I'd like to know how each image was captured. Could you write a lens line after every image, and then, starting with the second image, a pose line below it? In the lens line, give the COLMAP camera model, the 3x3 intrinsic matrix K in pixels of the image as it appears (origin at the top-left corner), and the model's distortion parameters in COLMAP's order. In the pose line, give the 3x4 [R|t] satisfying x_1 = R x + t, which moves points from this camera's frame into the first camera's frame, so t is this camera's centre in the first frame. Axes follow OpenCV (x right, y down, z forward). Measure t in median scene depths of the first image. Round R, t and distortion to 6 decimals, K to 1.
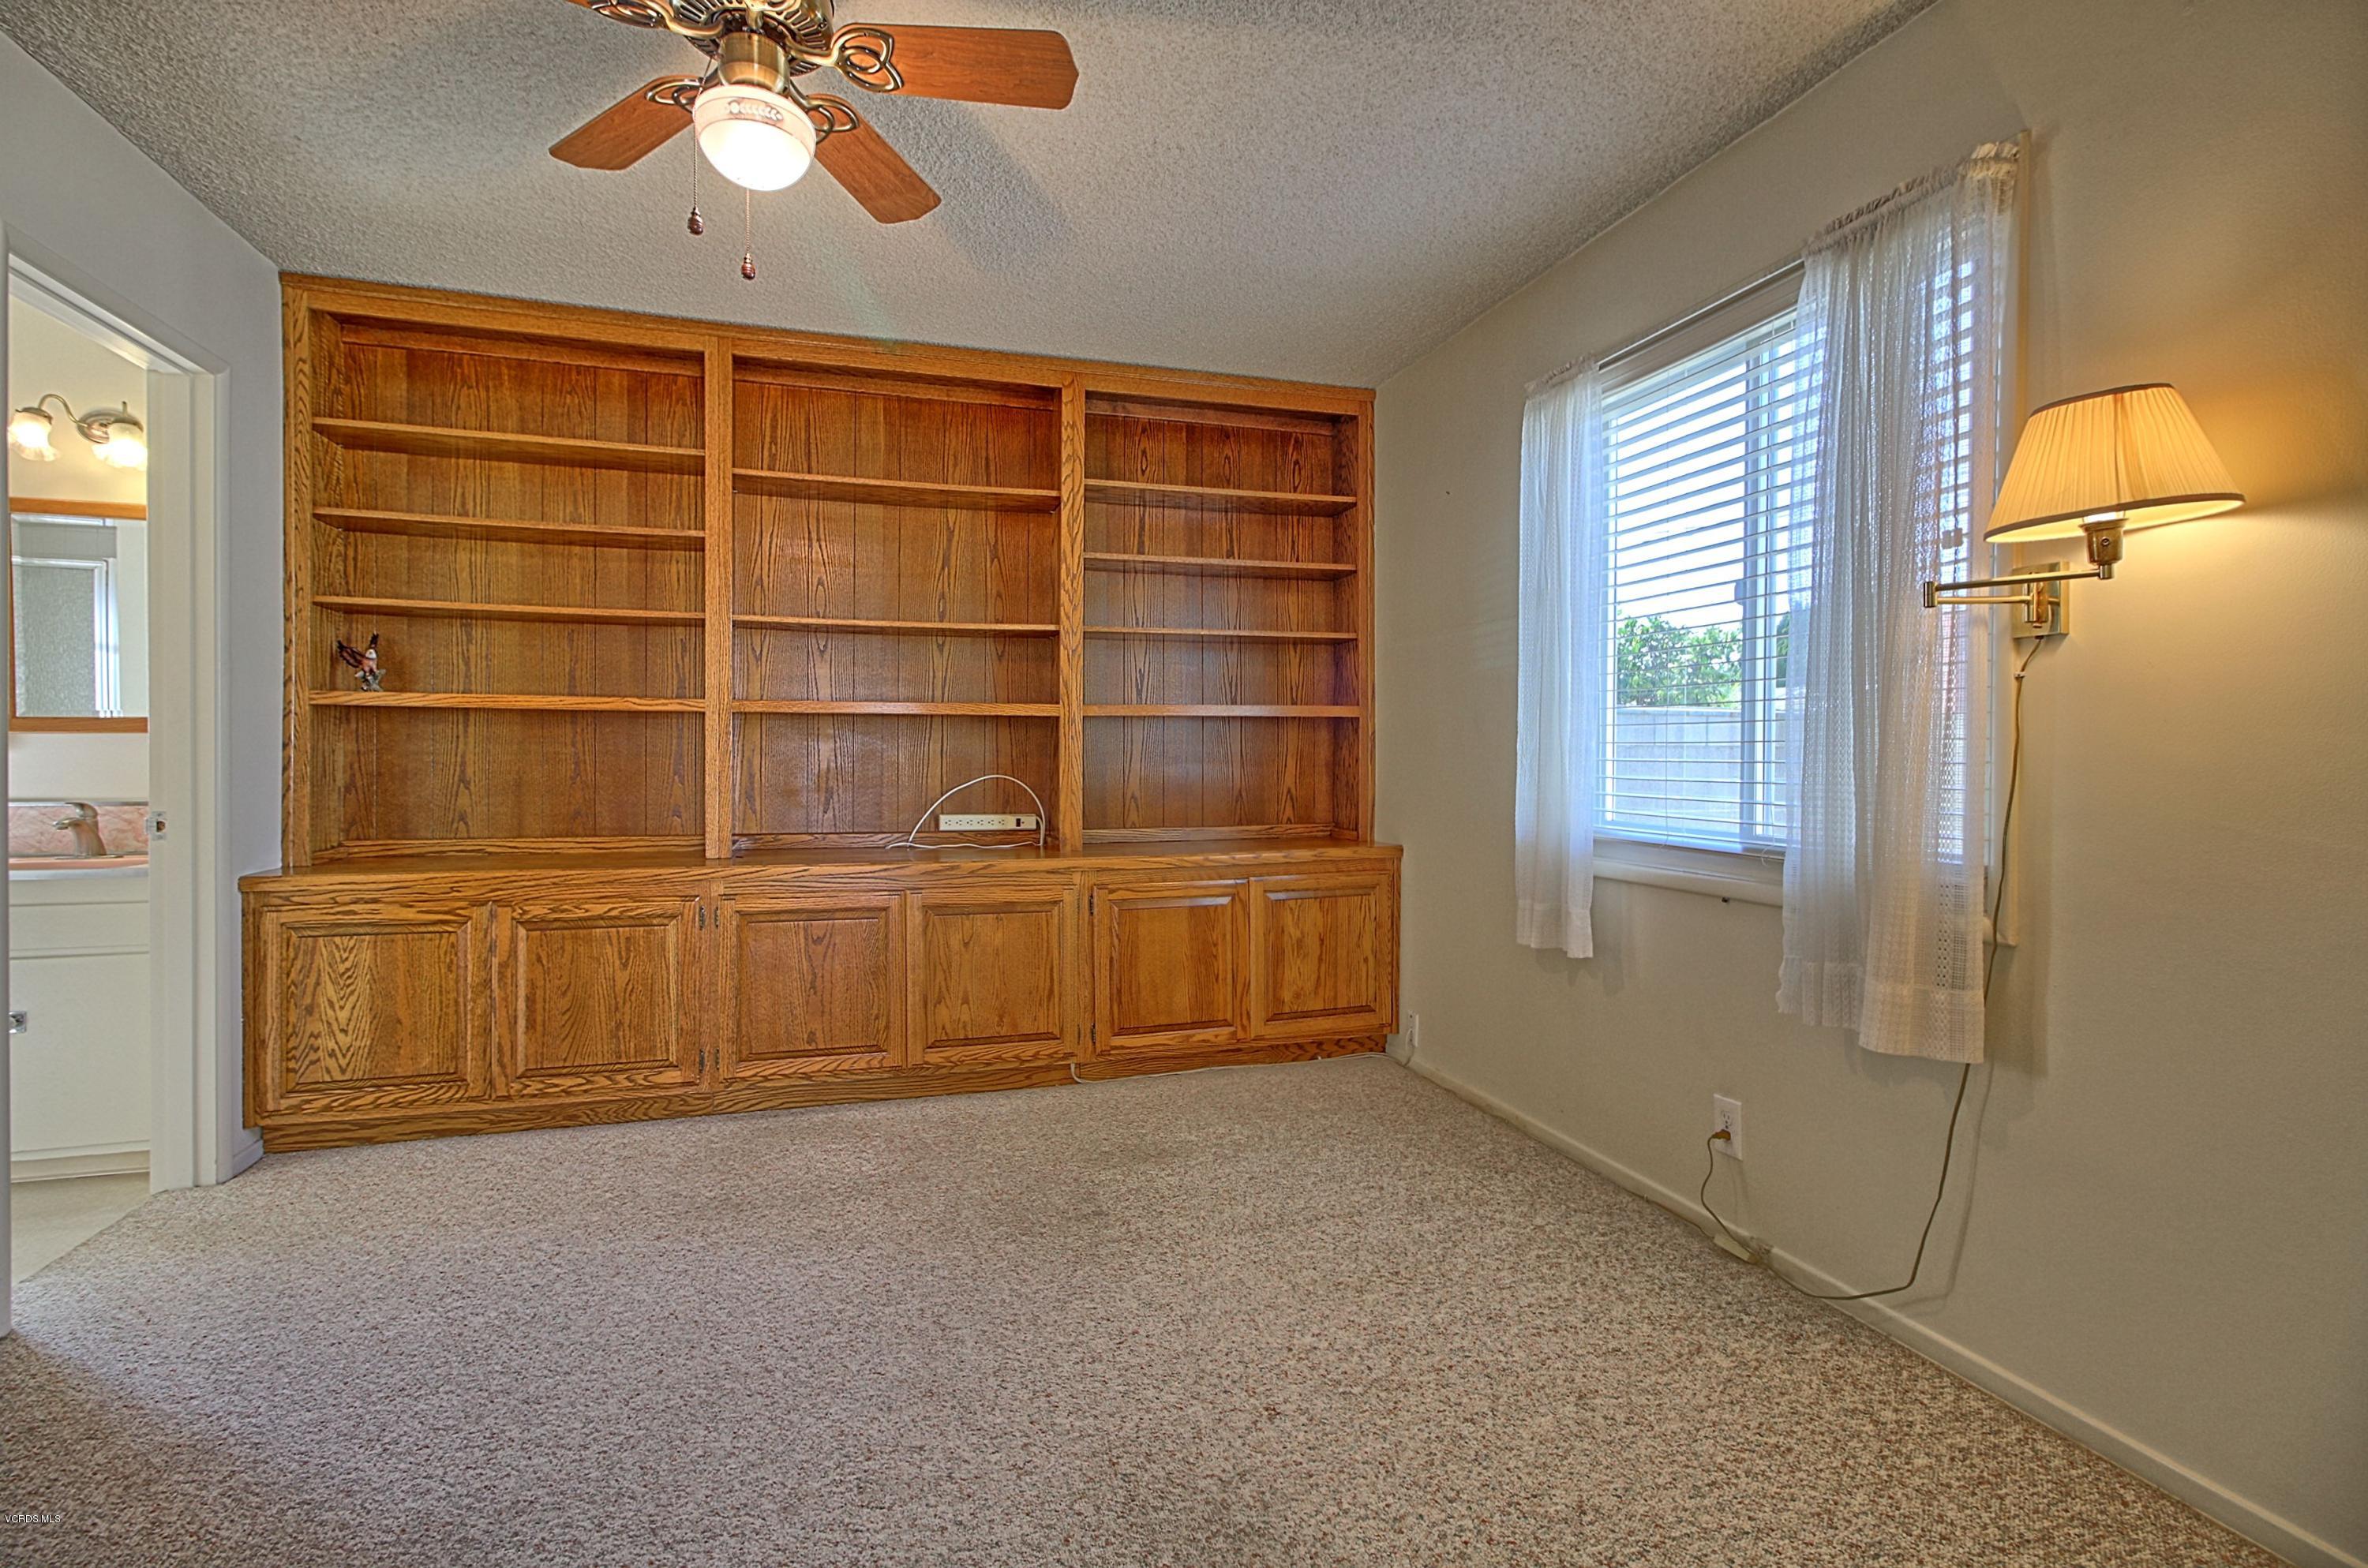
lens RADIAL K [[1097.6, 0, 1191.6], [0, 1097.6, 764.0], [0, 0, 1]] dist [0.002224, 0.003229]
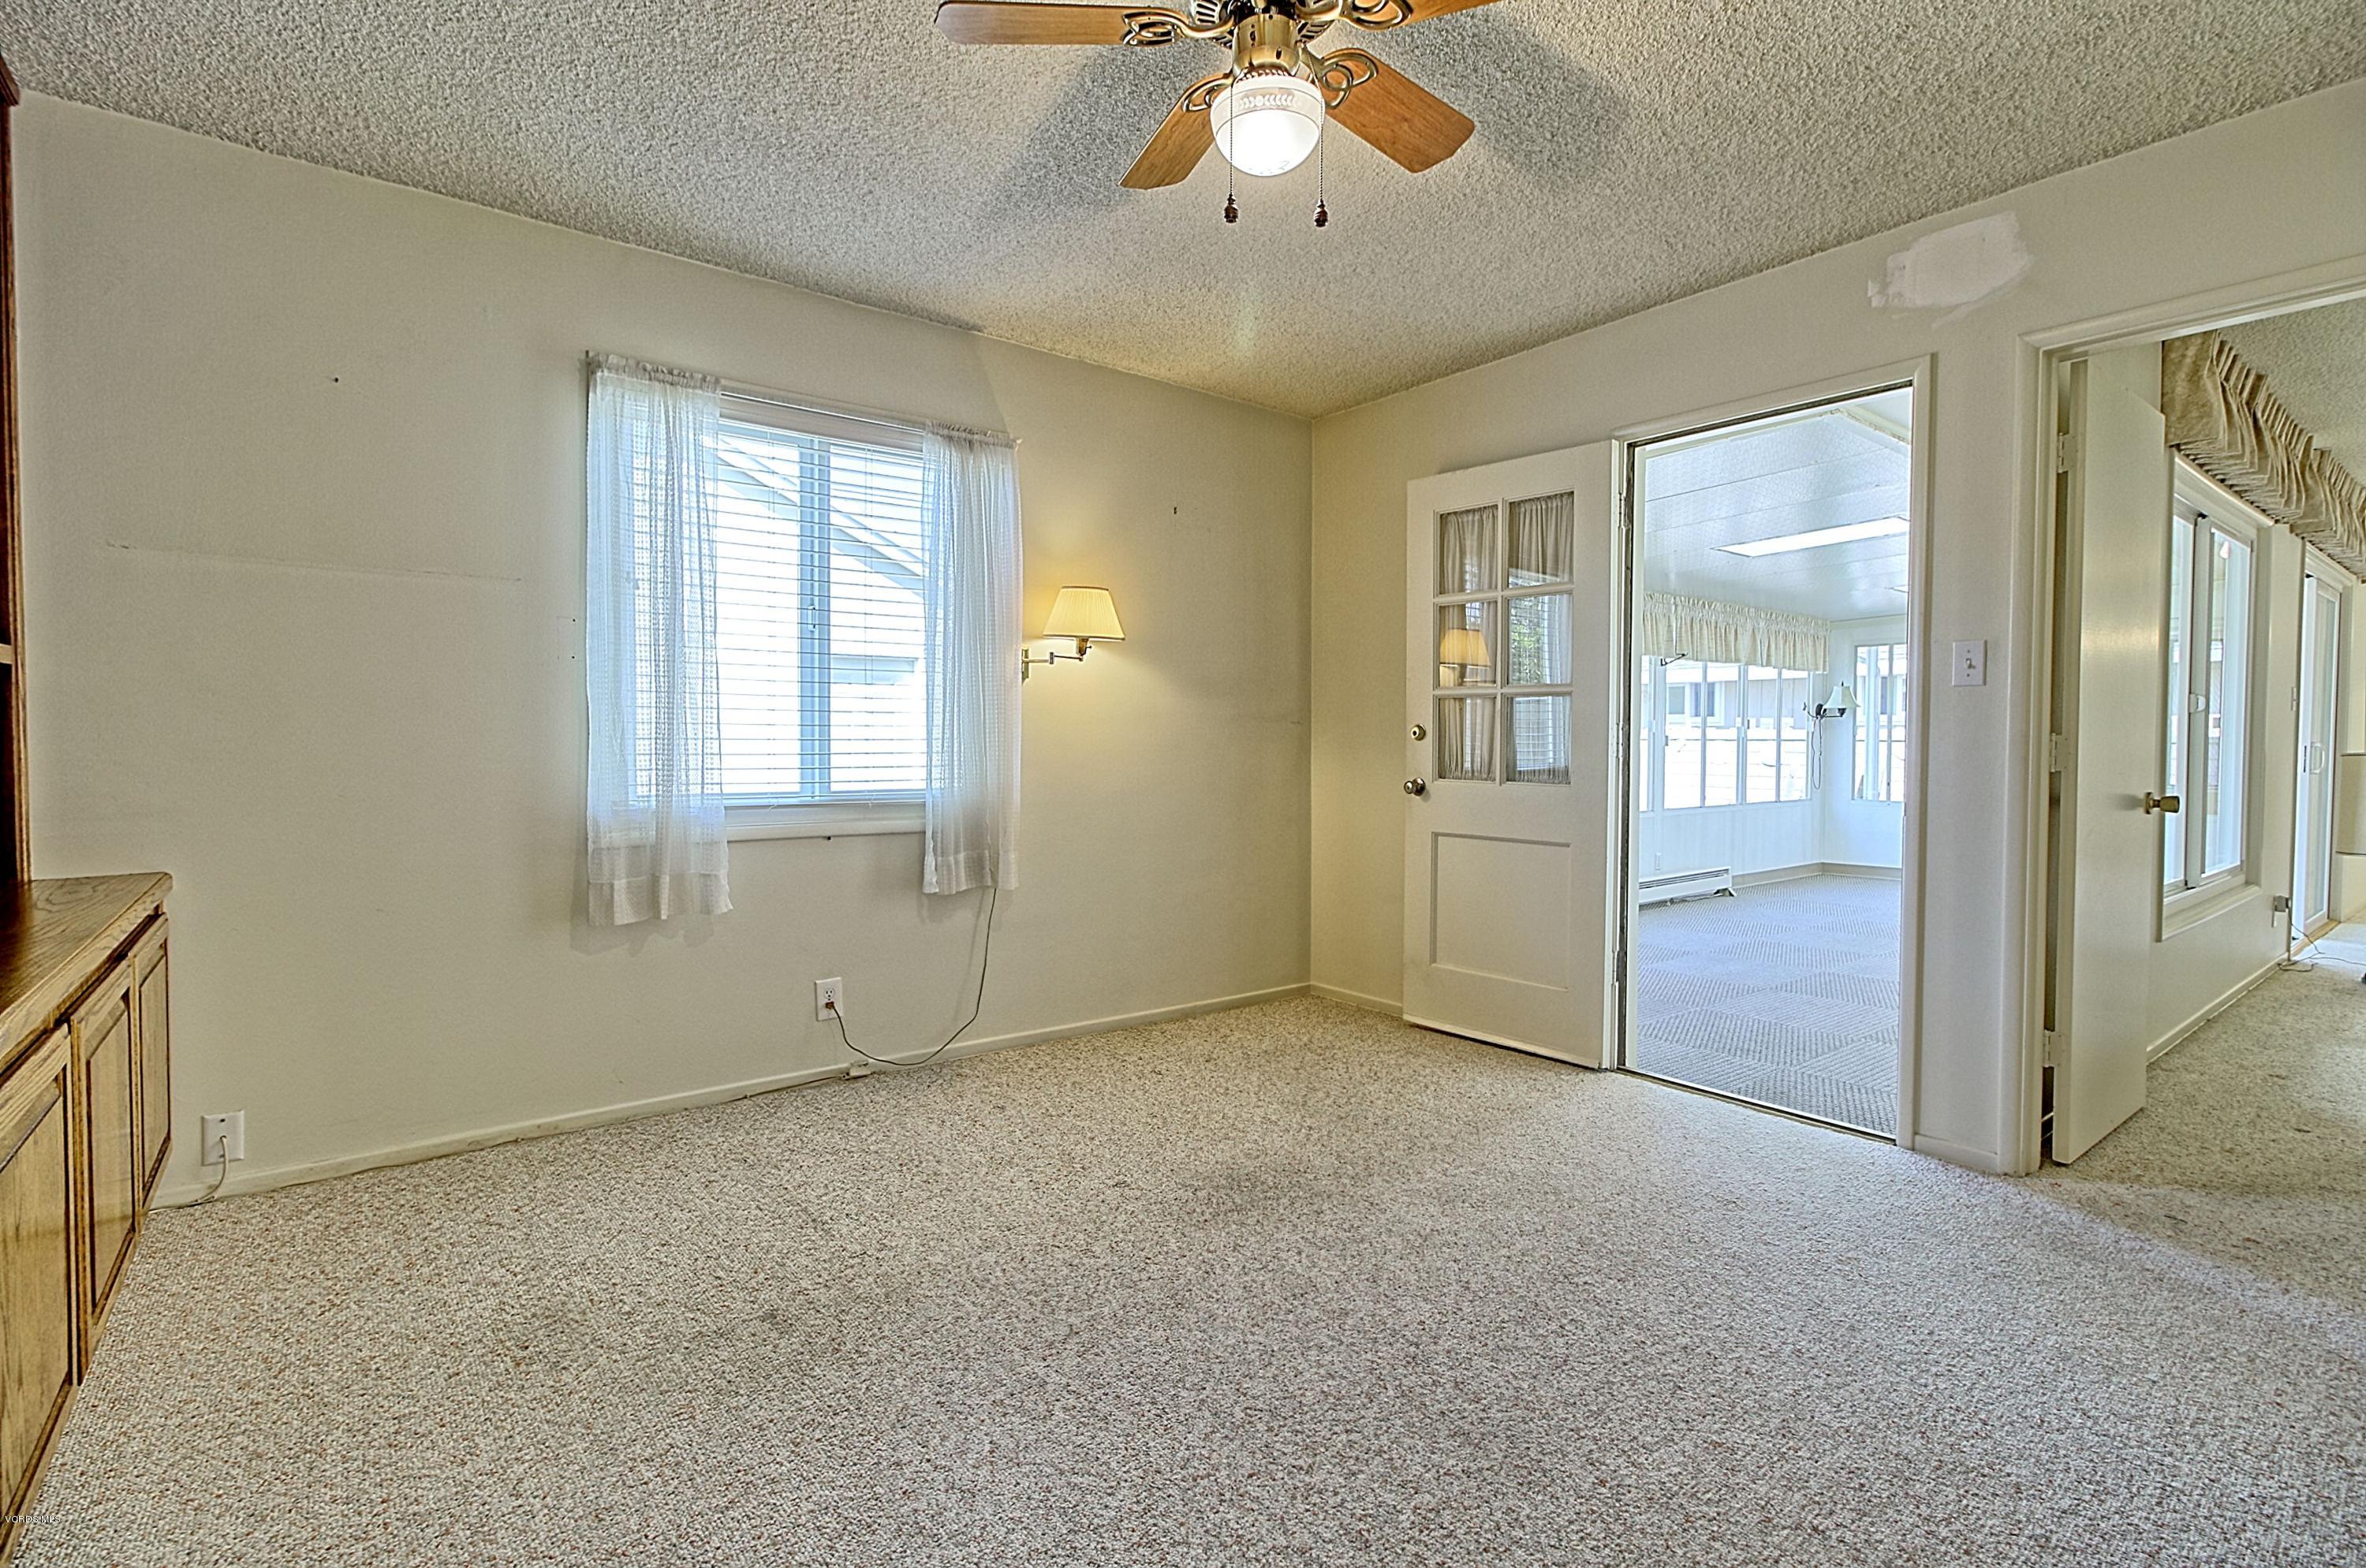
lens RADIAL K [[1096.9, 0, 1186.4], [0, 1096.9, 781.6], [0, 0, 1]] dist [0.002224, 0.003229]
pose [[-0.353836, -0.035714, 0.934625, -1.082041], [0.001667, 0.999245, 0.038814, -0.001810], [-0.935306, 0.015292, -0.353509, 1.182340]]
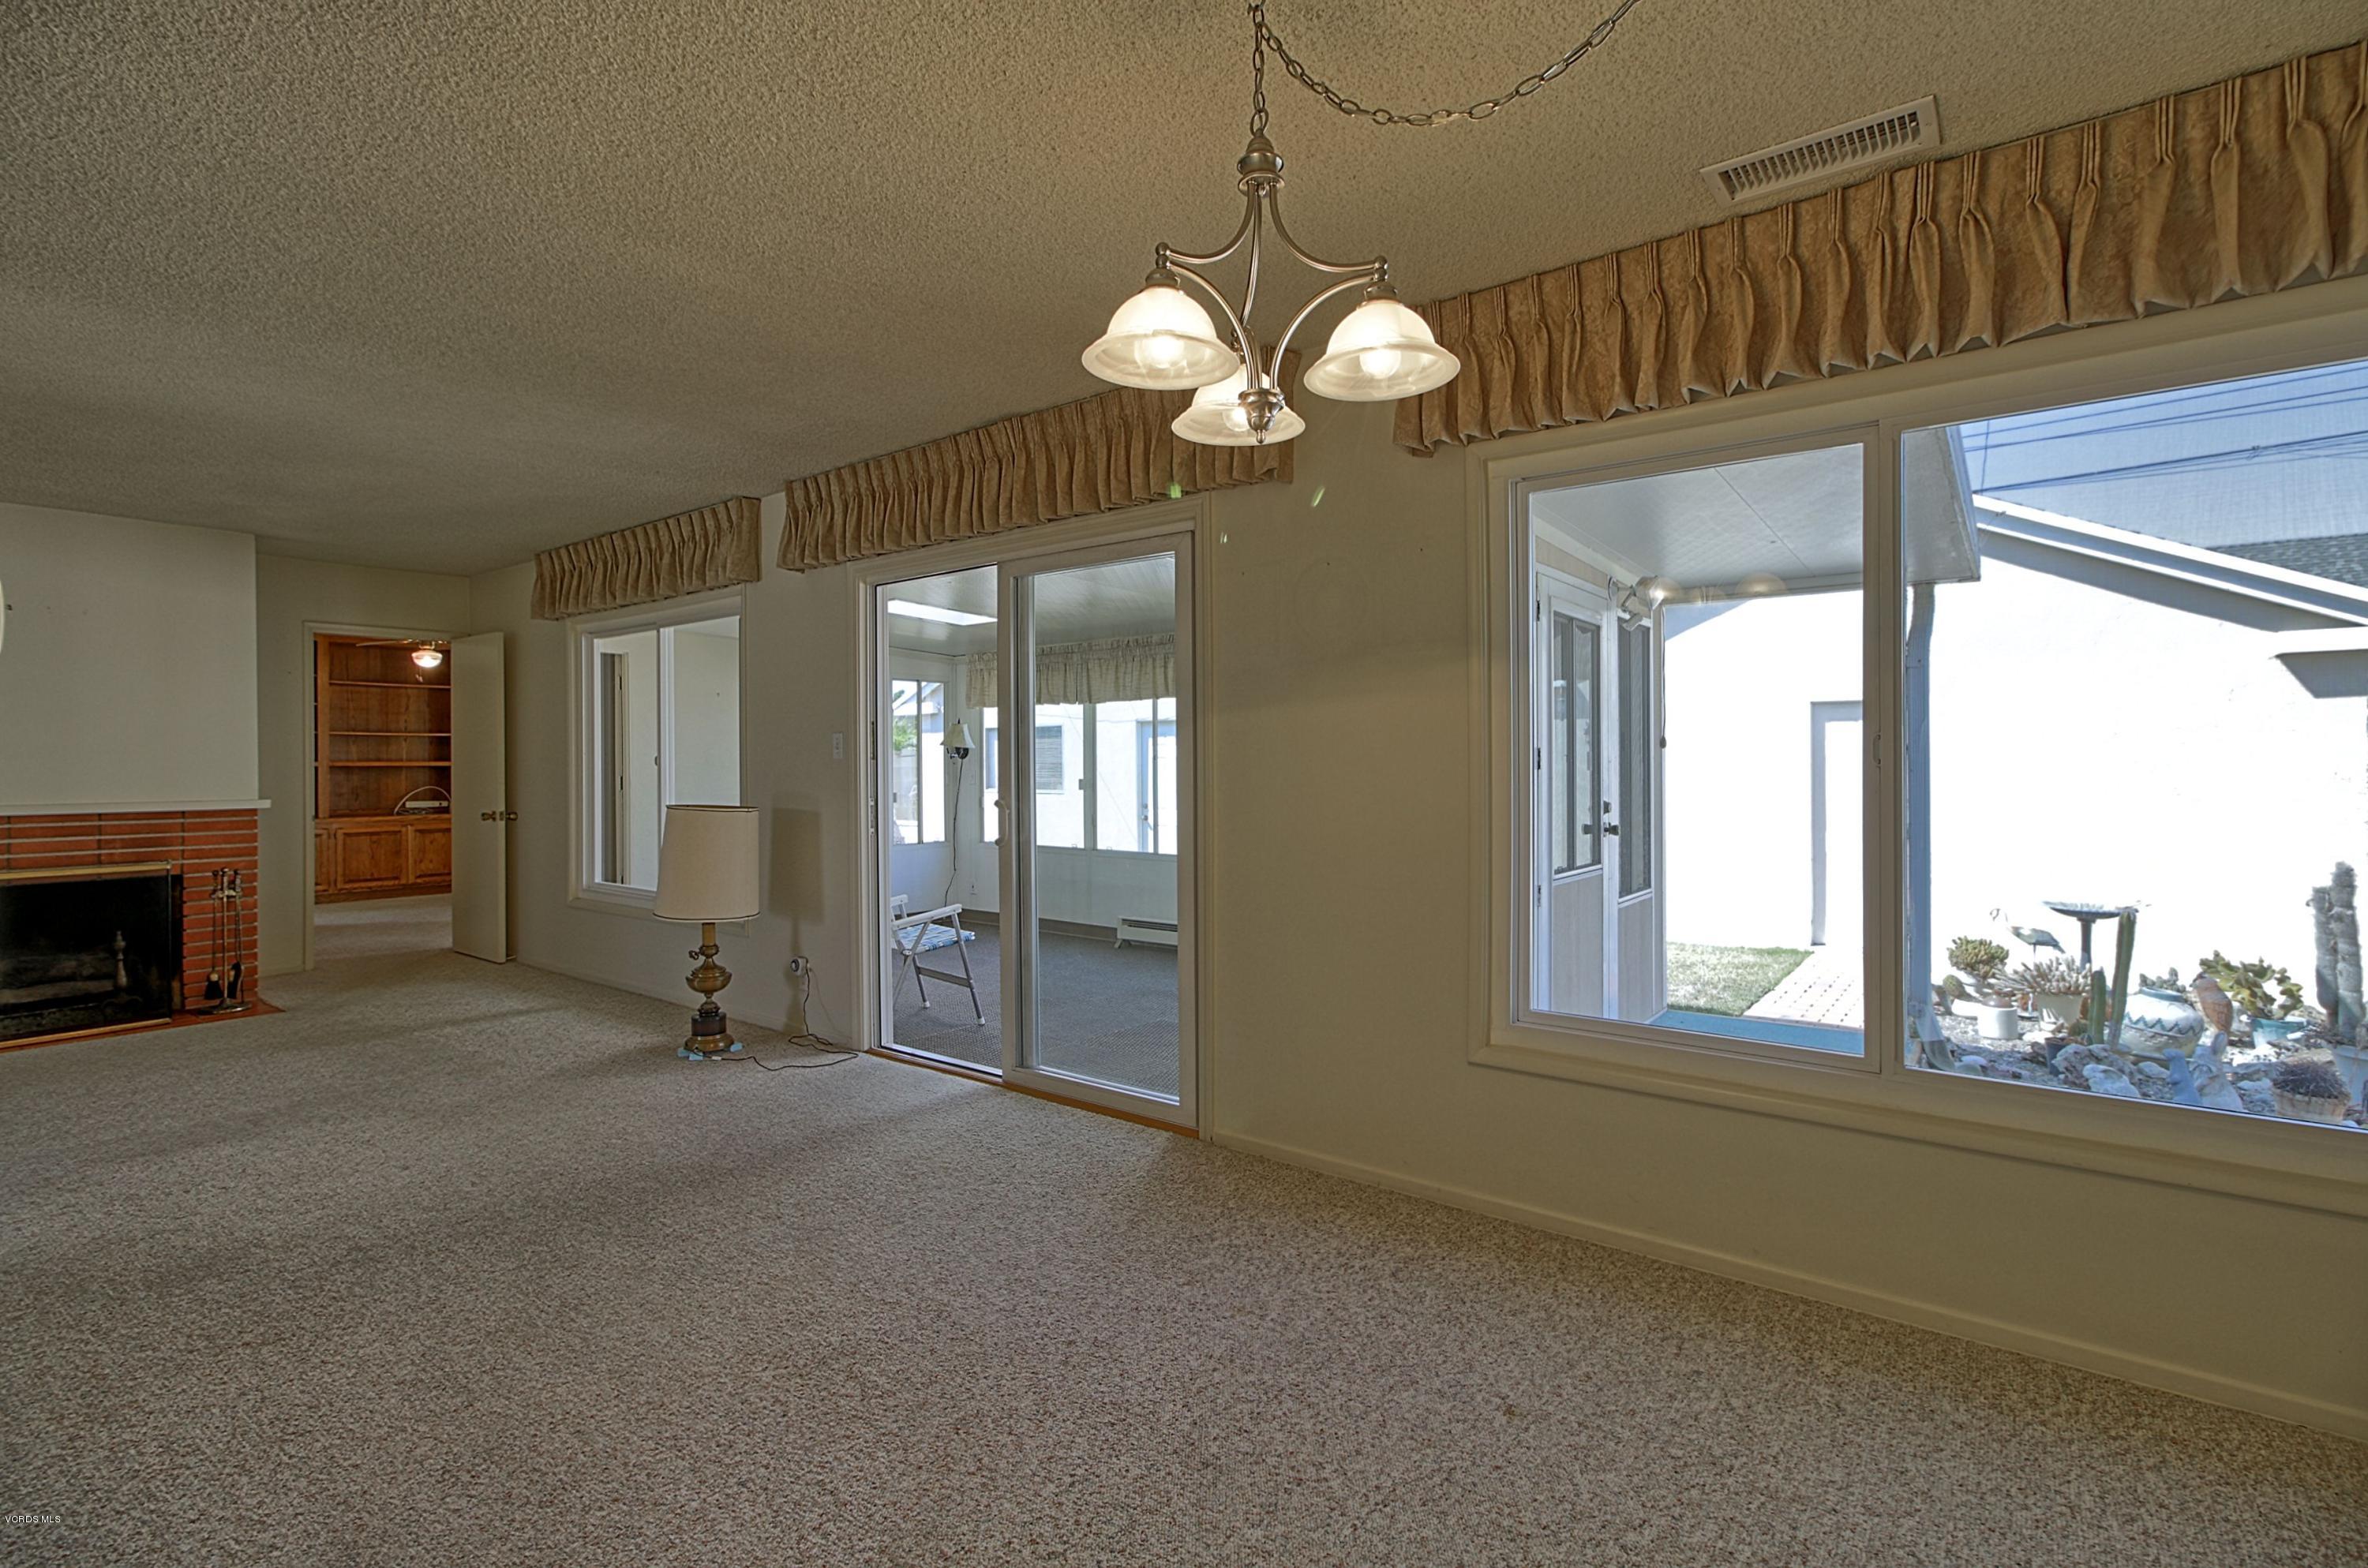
lens RADIAL K [[1097.6, 0, 1178.0], [0, 1097.6, 783.7], [0, 0, 1]] dist [0.002224, 0.003229]
pose [[0.810481, -0.013655, 0.585606, -0.291398], [0.013549, 0.999898, 0.004563, 0.014339], [-0.585608, 0.004236, 0.810583, -2.530225]]
